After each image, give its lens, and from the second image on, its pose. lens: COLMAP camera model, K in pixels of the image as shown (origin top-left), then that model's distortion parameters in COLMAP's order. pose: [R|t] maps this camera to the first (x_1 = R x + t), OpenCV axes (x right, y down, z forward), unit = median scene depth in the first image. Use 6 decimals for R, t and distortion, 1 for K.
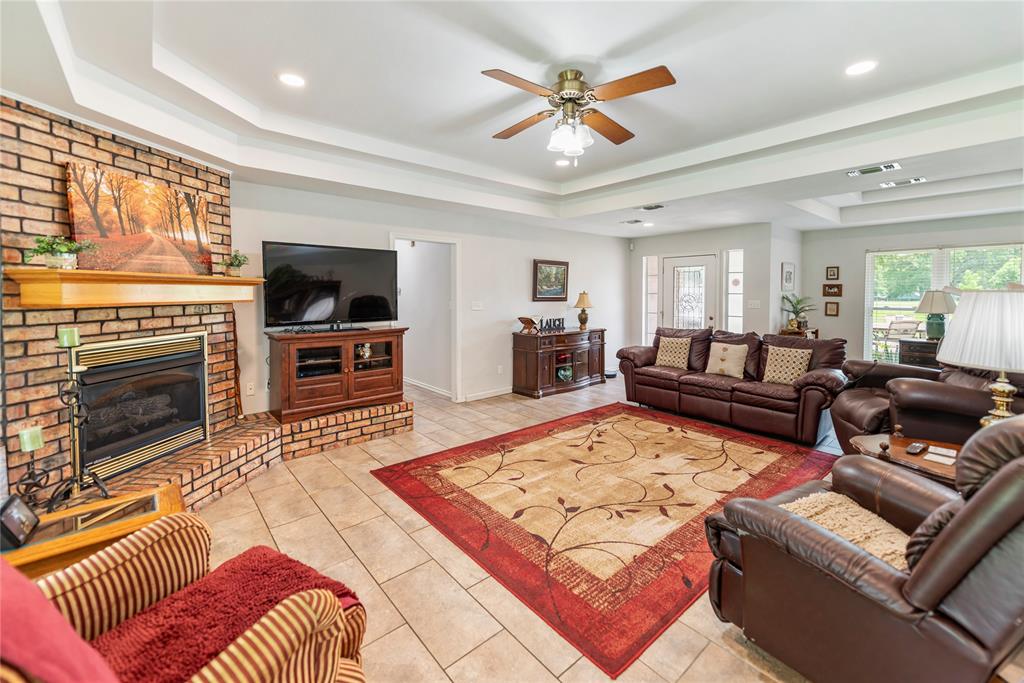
lens RADIAL K [[419.6, 0, 515.9], [0, 419.6, 301.6], [0, 0, 1]] dist [0.011533, -0.000233]
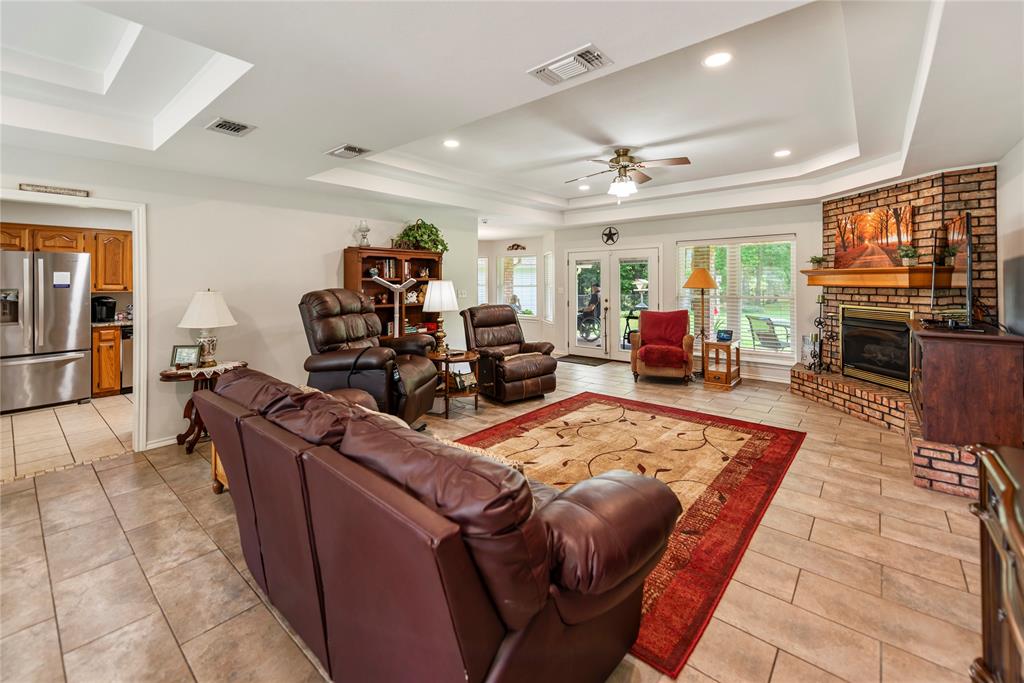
lens RADIAL K [[423.7, 0, 511.5], [0, 423.7, 282.1], [0, 0, 1]] dist [0.000911, 0.000007]
pose [[-0.989414, 0.004272, -0.145061, 0.629581], [0.000239, 0.999613, 0.027808, -0.047459], [0.145124, 0.027479, -0.989032, 2.028340]]
